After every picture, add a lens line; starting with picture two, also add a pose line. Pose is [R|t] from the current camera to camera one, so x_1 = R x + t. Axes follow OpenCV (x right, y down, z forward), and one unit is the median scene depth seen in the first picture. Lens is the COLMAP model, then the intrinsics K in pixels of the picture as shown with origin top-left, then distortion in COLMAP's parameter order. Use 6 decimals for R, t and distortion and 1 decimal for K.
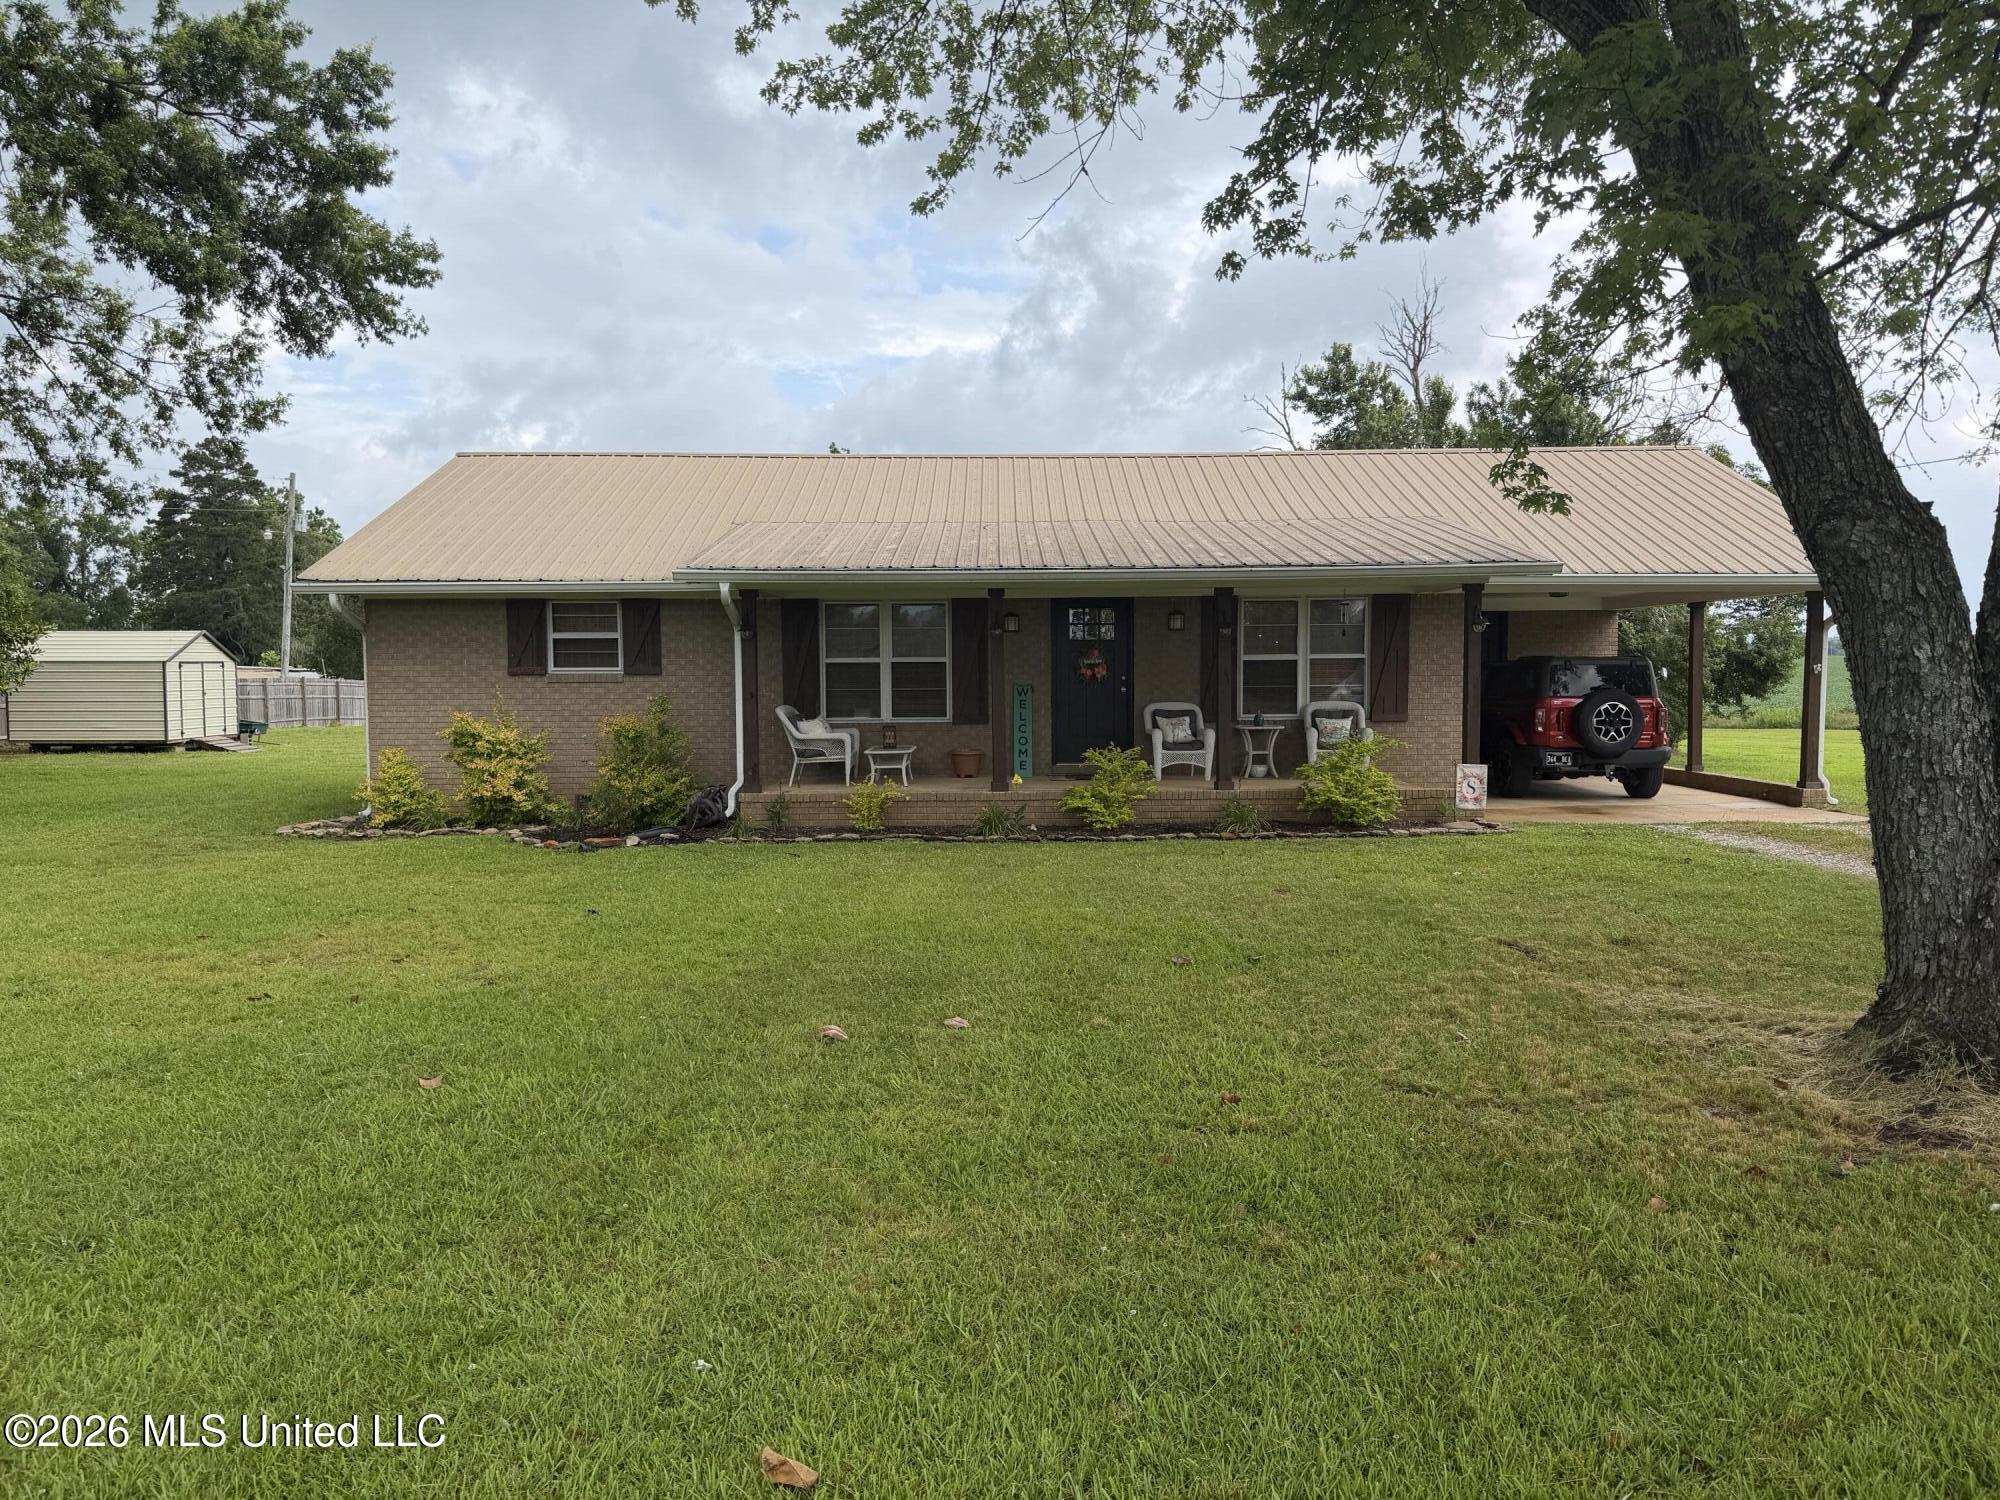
lens RADIAL K [[1395.8, 0, 1008.7], [0, 1395.8, 763.0], [0, 0, 1]] dist [0.012452, 0.001196]
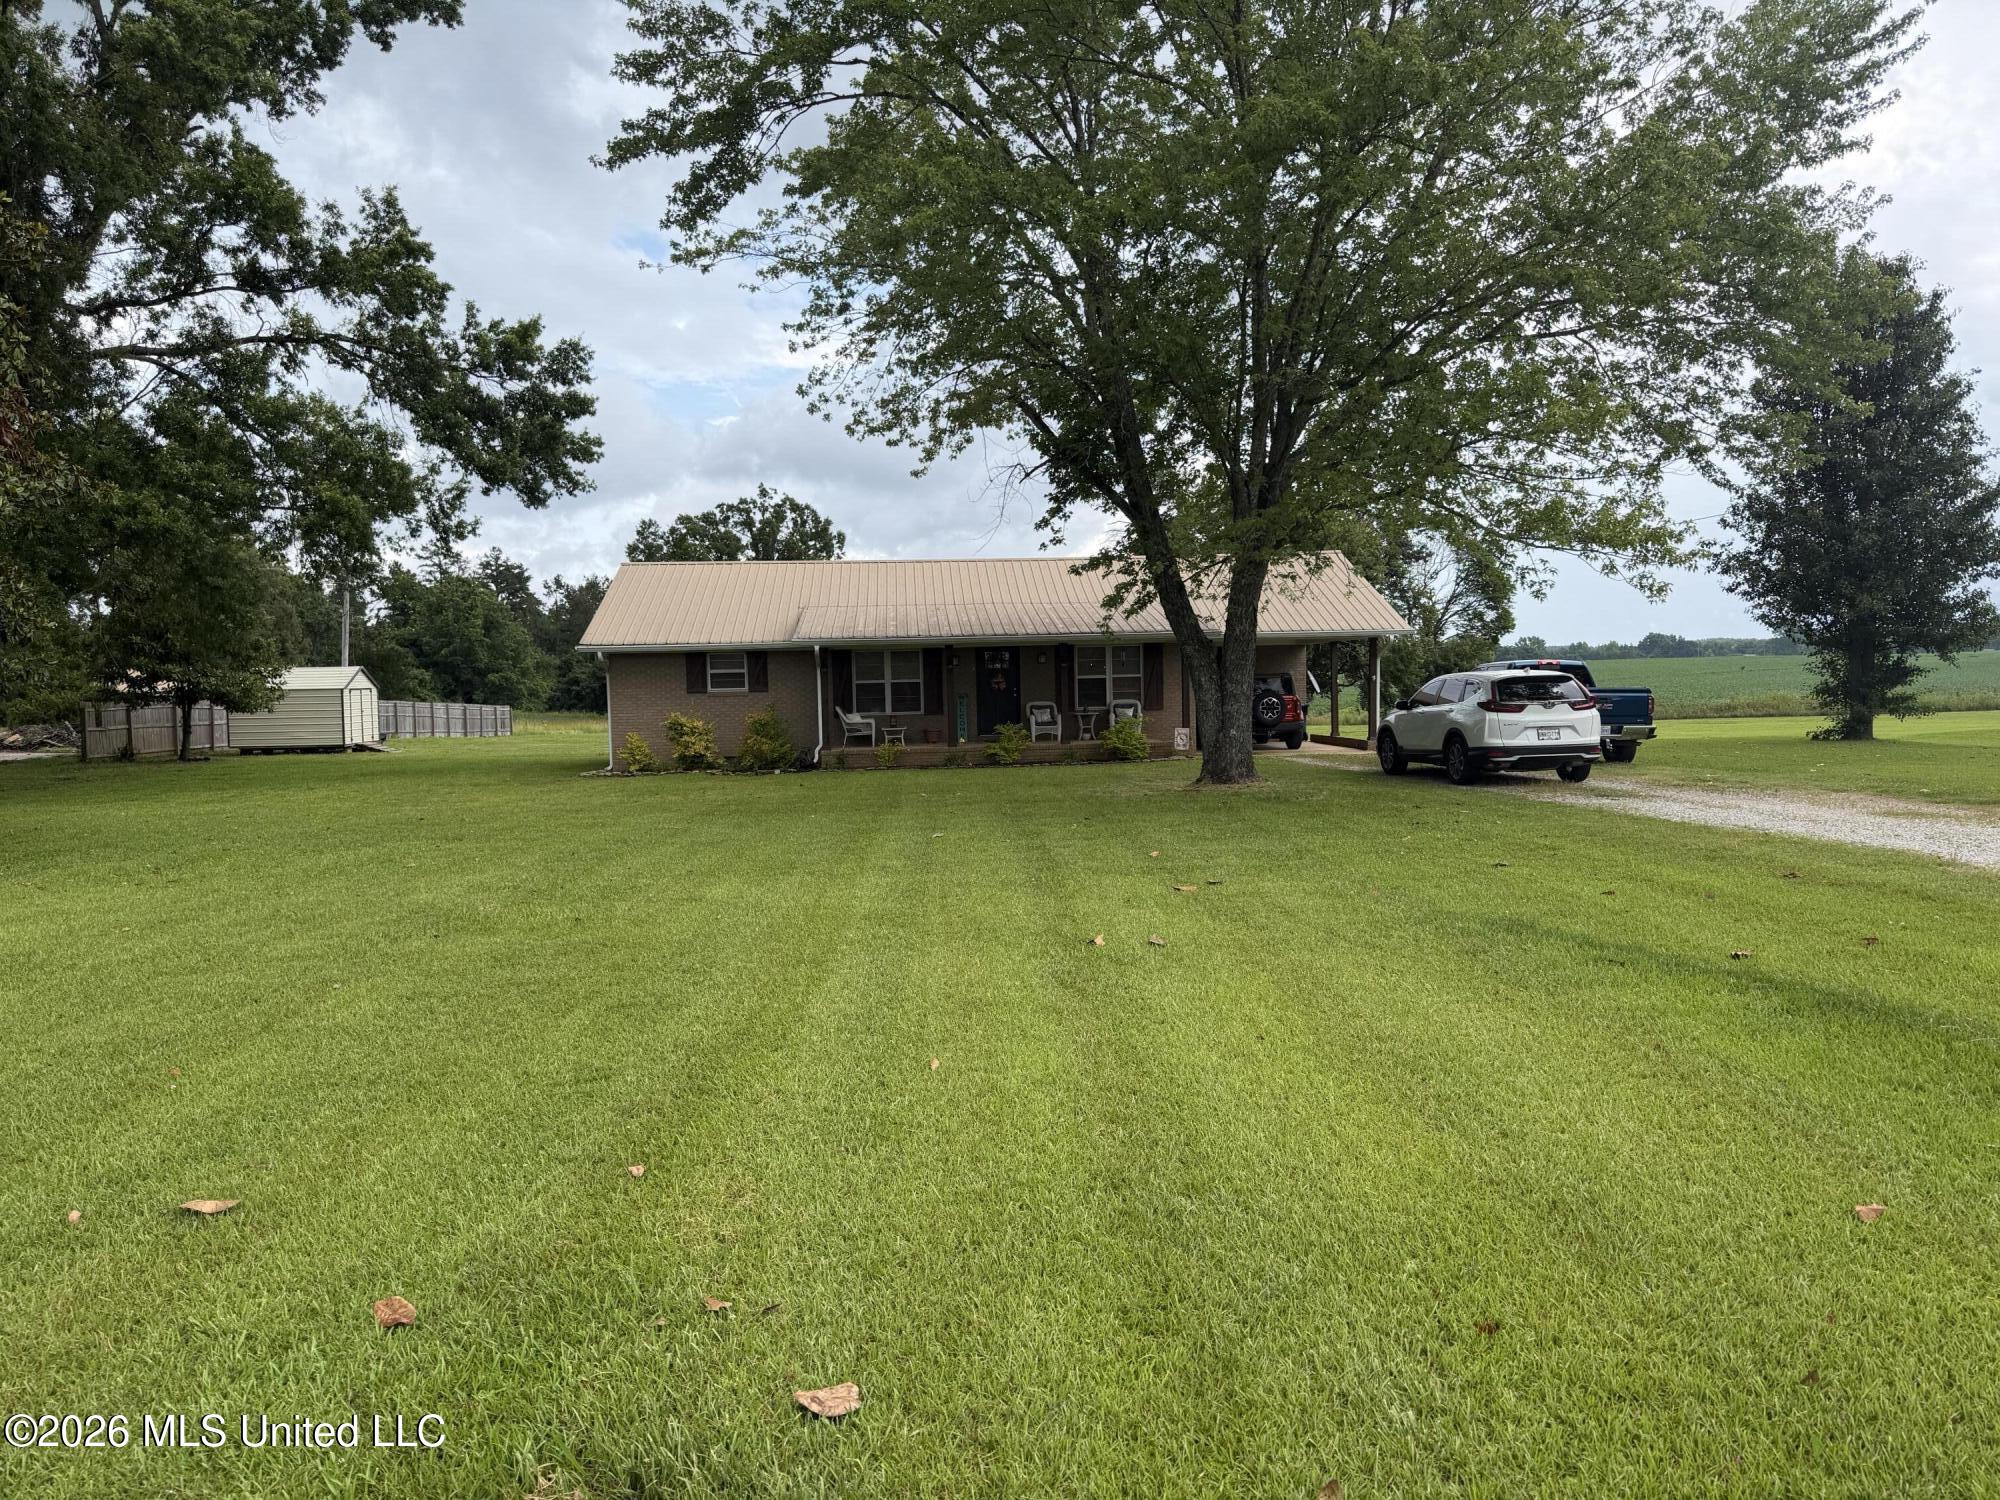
lens RADIAL K [[1395.8, 0, 1000.4], [0, 1395.8, 744.6], [0, 0, 1]] dist [0.012452, 0.001196]
pose [[0.997957, -0.018738, 0.061082, -0.055559], [0.020099, 0.999562, -0.021739, 0.056513], [-0.060648, 0.022922, 0.997896, -0.906925]]
